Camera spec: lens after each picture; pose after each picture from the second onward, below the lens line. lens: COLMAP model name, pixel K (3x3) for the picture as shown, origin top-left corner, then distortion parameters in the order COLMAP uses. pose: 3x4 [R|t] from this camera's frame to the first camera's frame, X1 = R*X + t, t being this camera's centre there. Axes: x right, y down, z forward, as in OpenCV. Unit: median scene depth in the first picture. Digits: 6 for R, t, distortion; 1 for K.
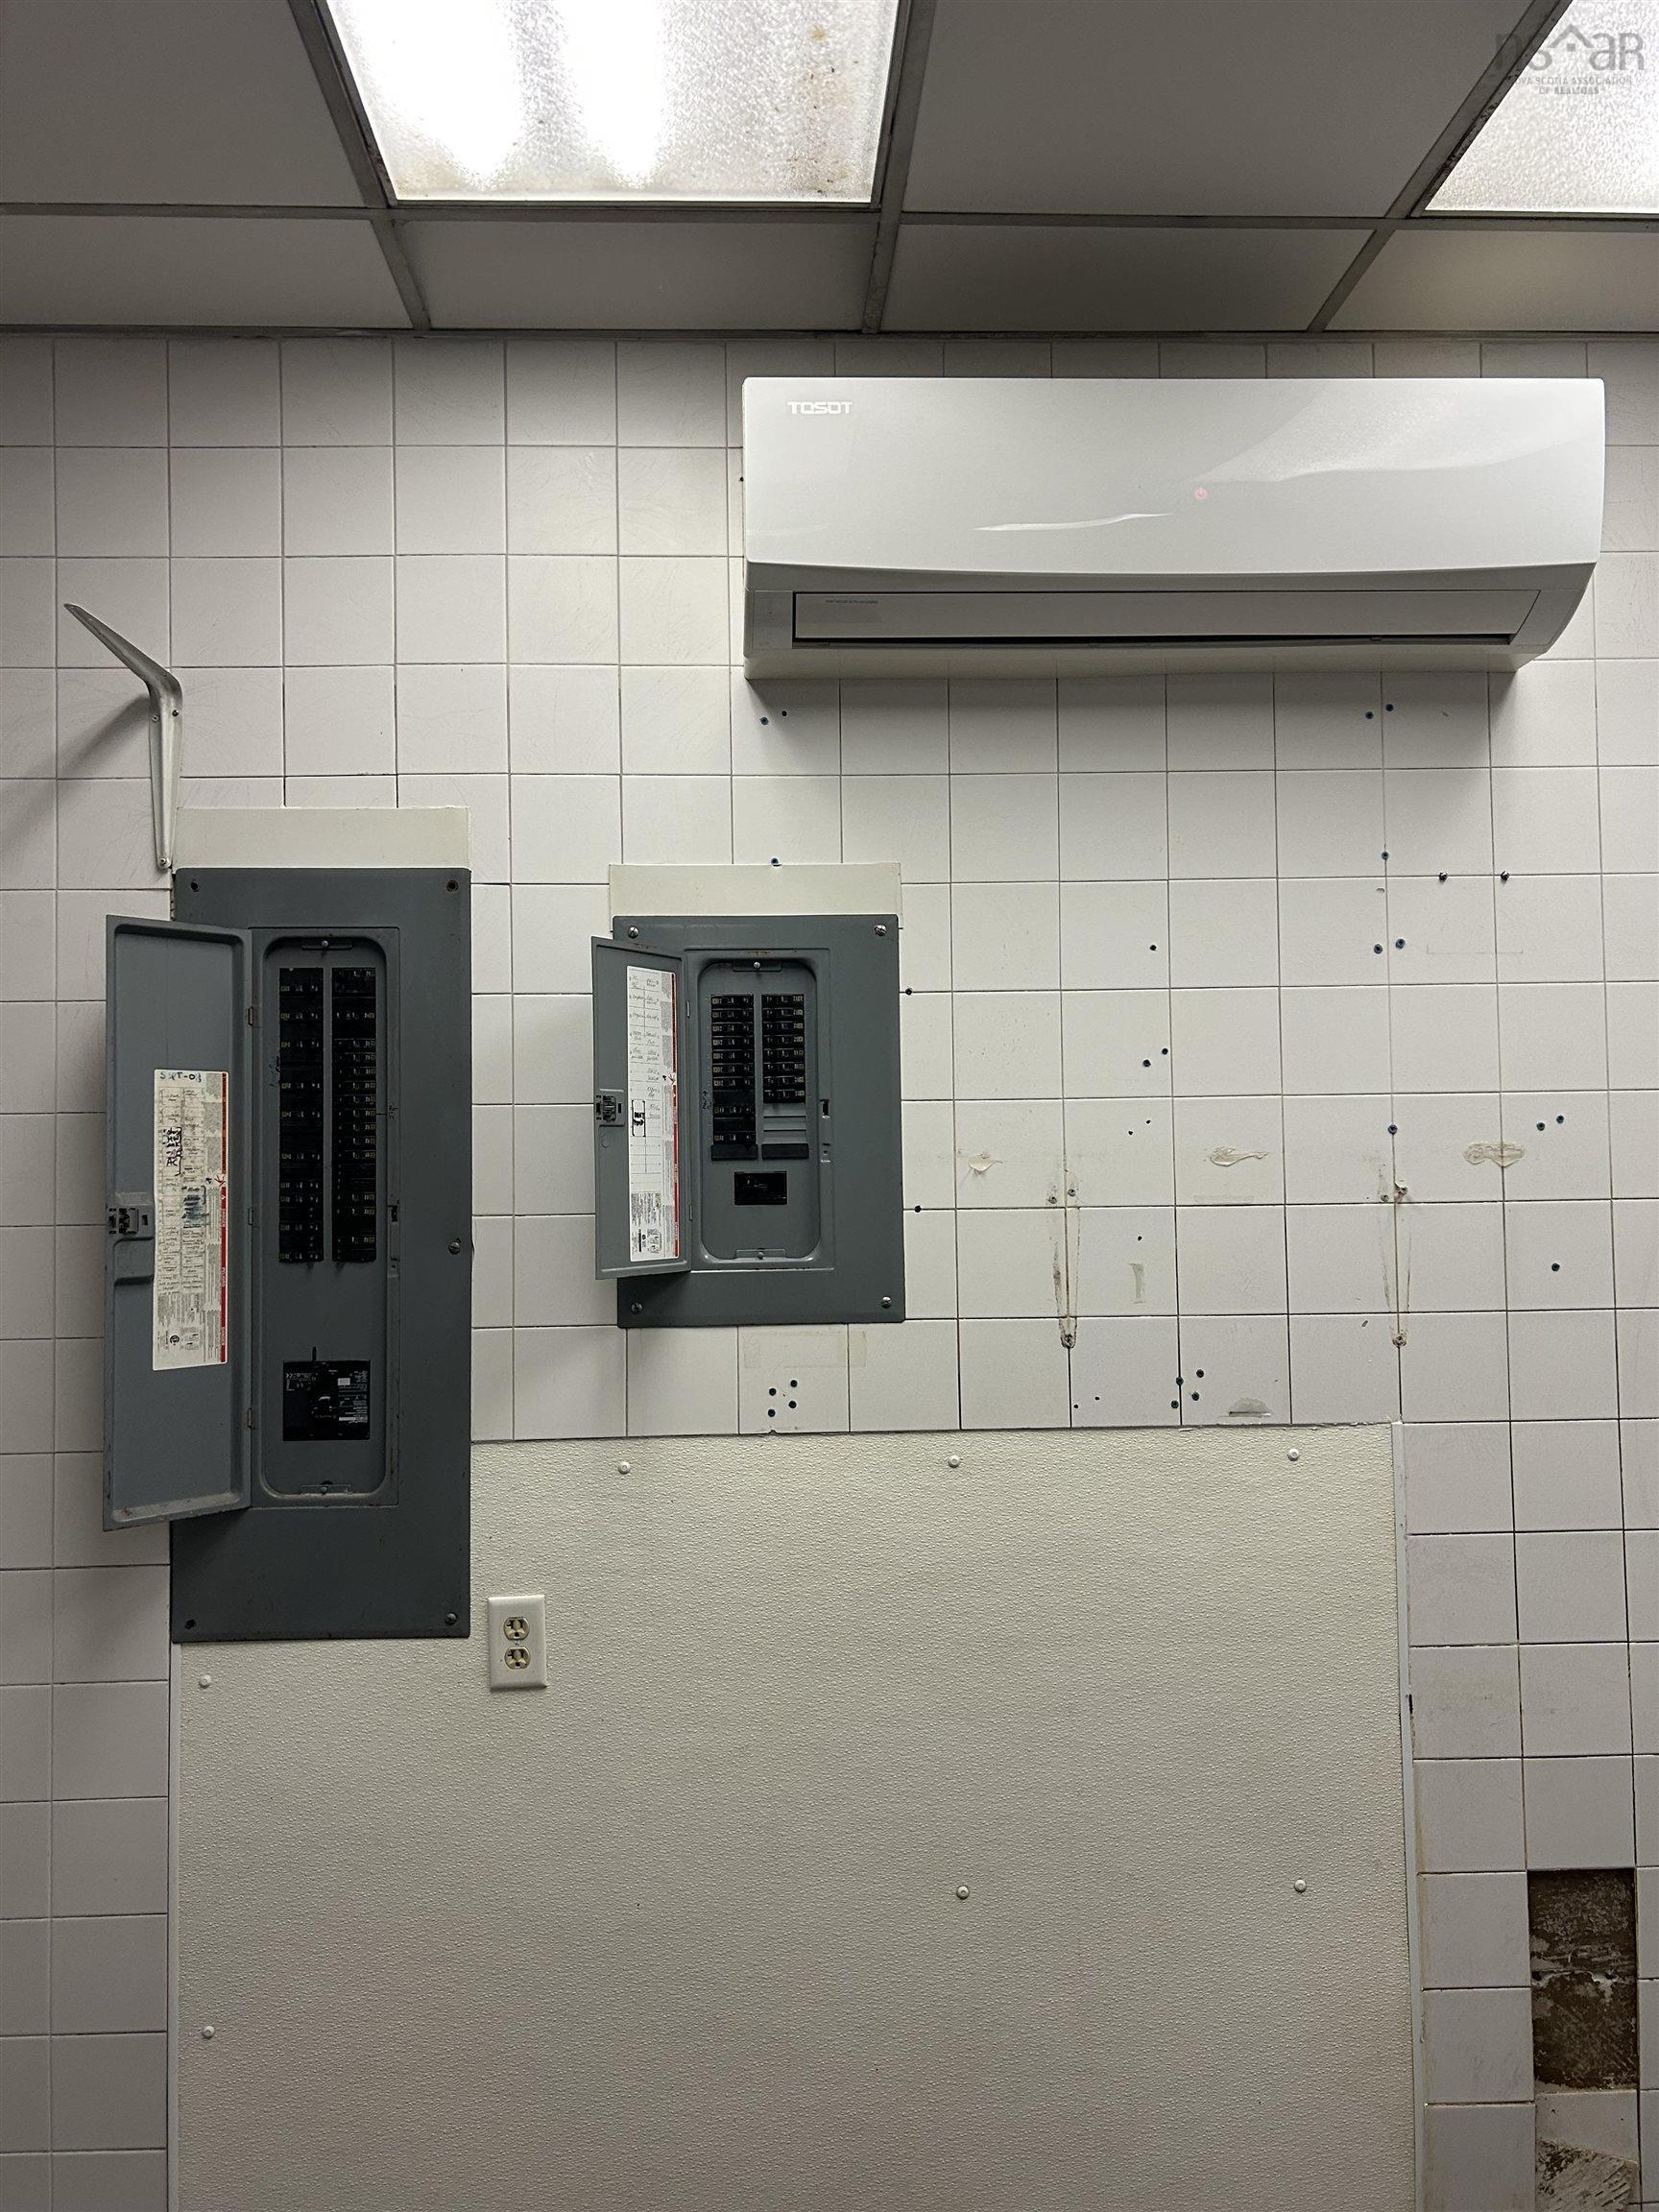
lens RADIAL K [[1668.3, 0, 824.7], [0, 1668.3, 1152.3], [0, 0, 1]] dist [0.034412, -0.011357]
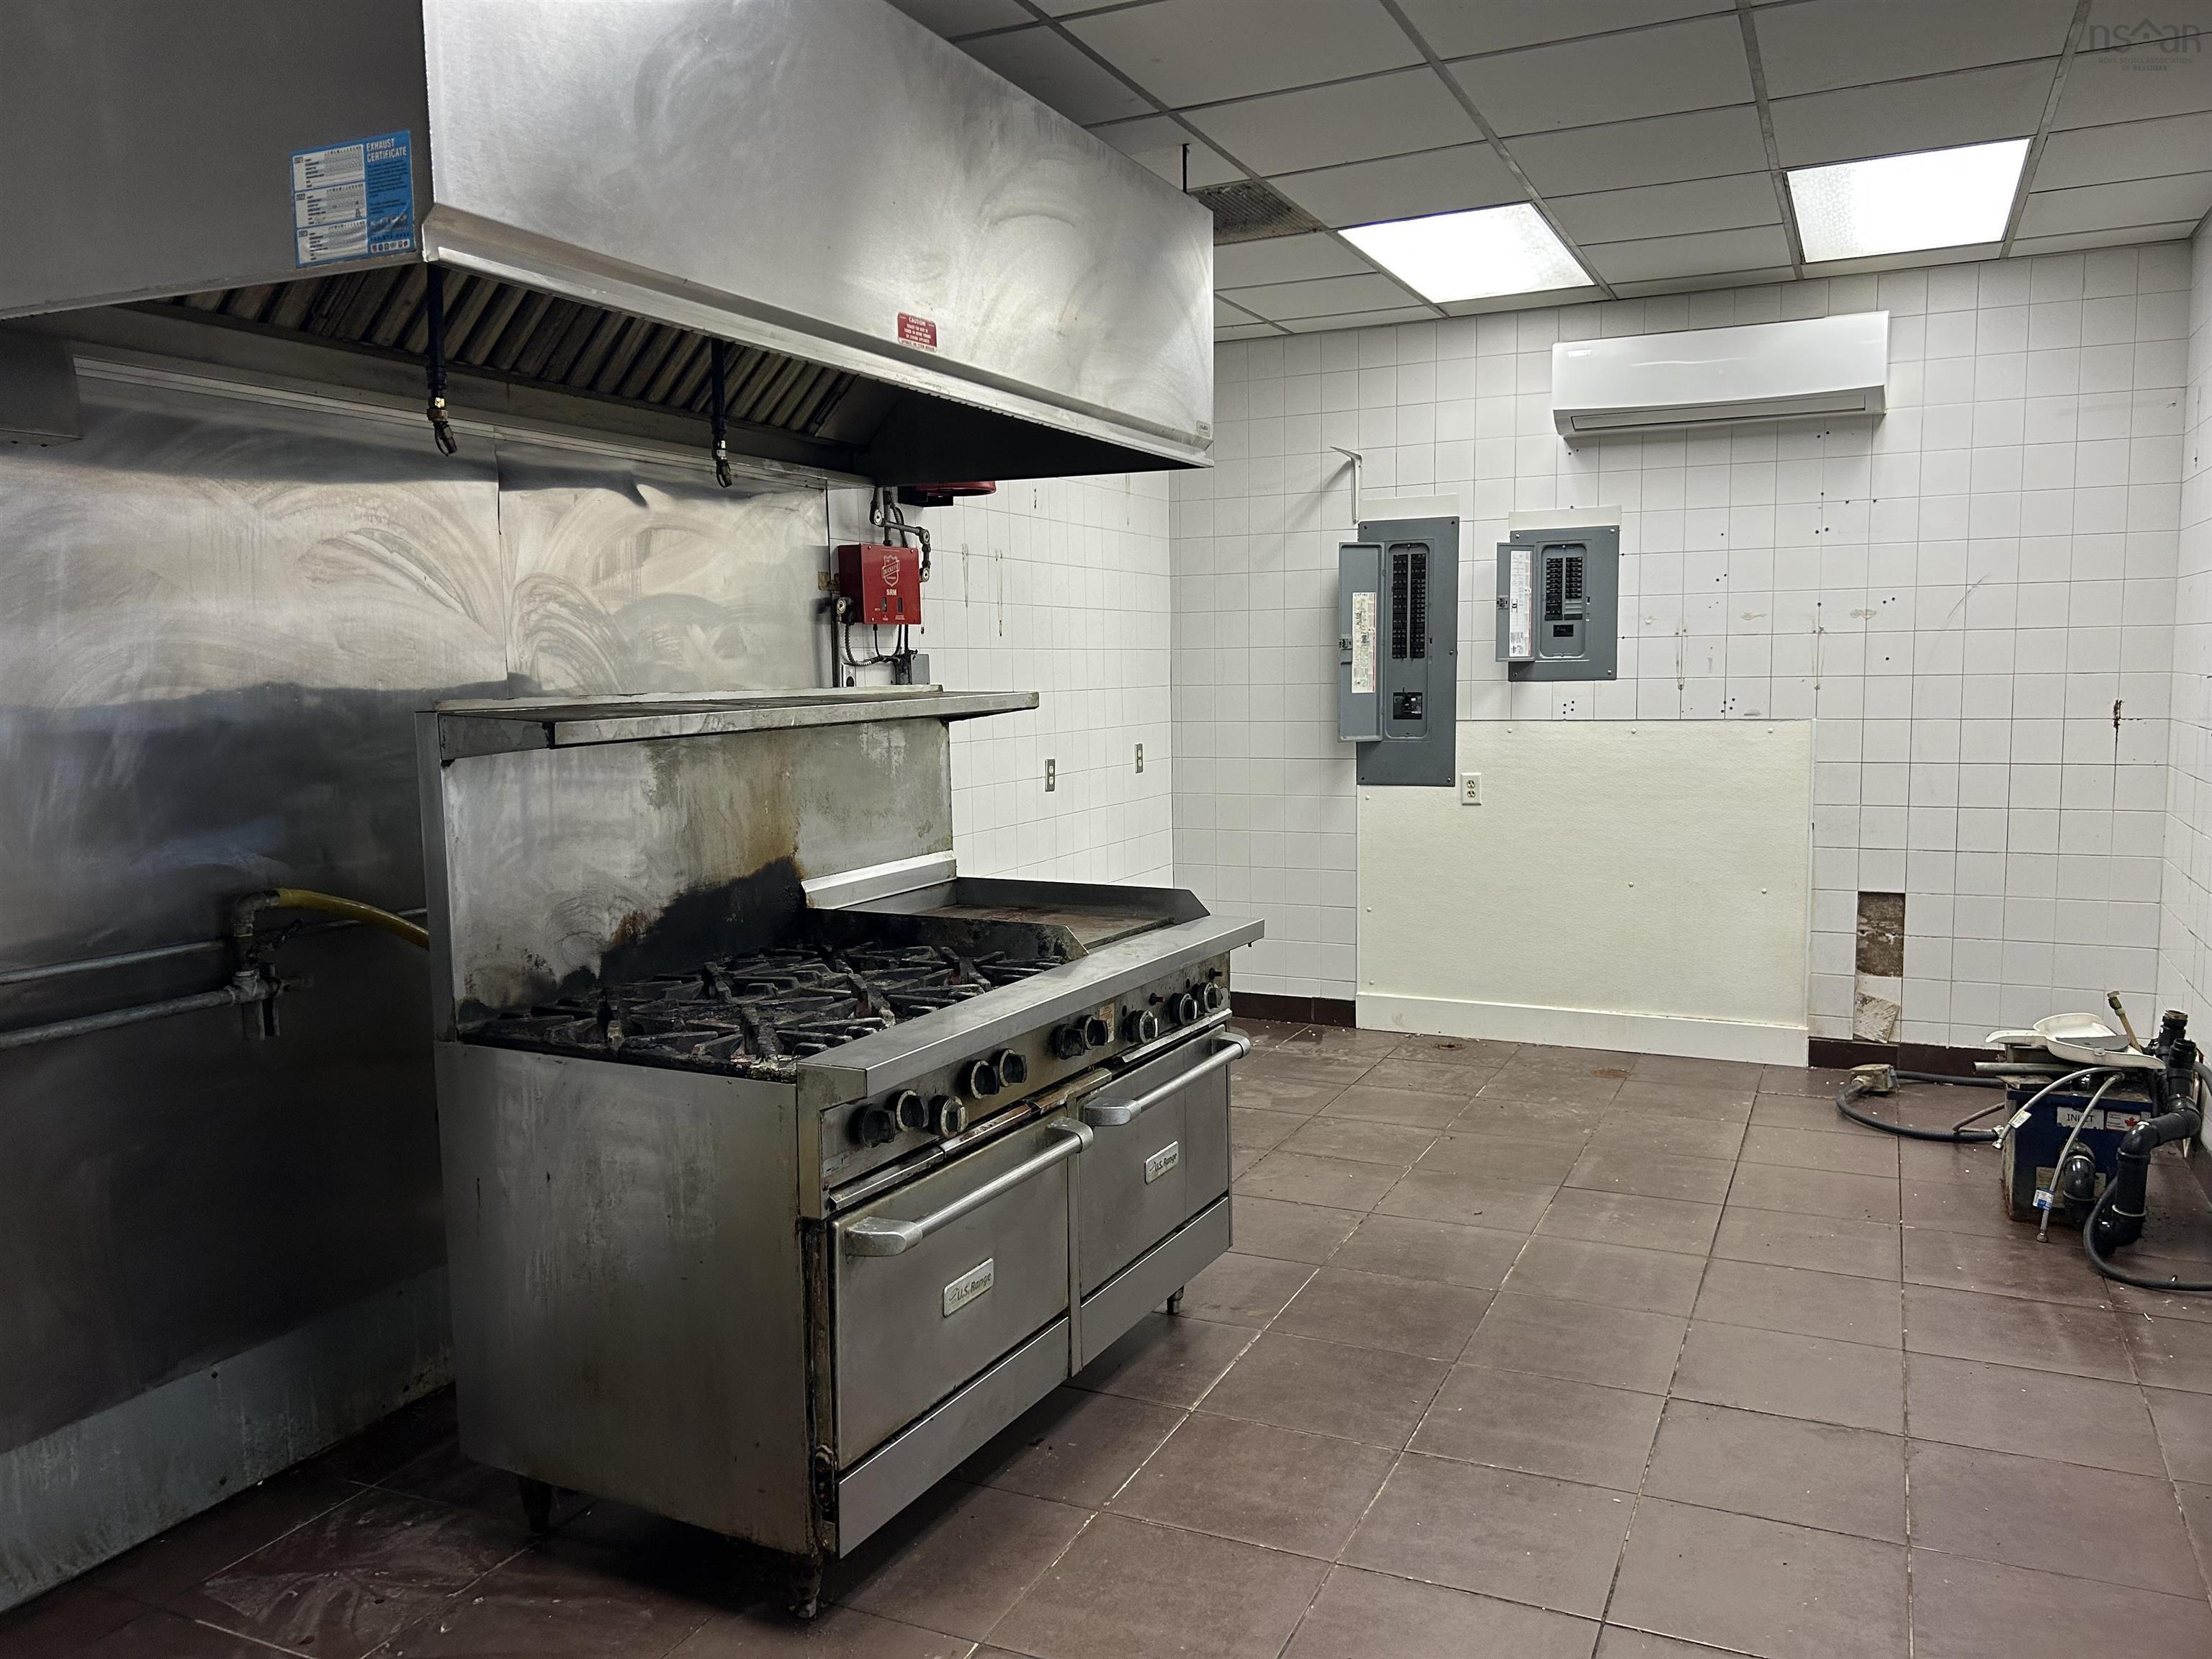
lens RADIAL K [[1668.3, 0, 1107.0], [0, 1668.3, 832.7], [0, 0, 1]] dist [0.034412, -0.011357]
pose [[0.885257, 0.045380, -0.462884, 0.585382], [0.014665, 0.992010, 0.125302, -0.004188], [0.464871, -0.117713, 0.877518, -1.791018]]
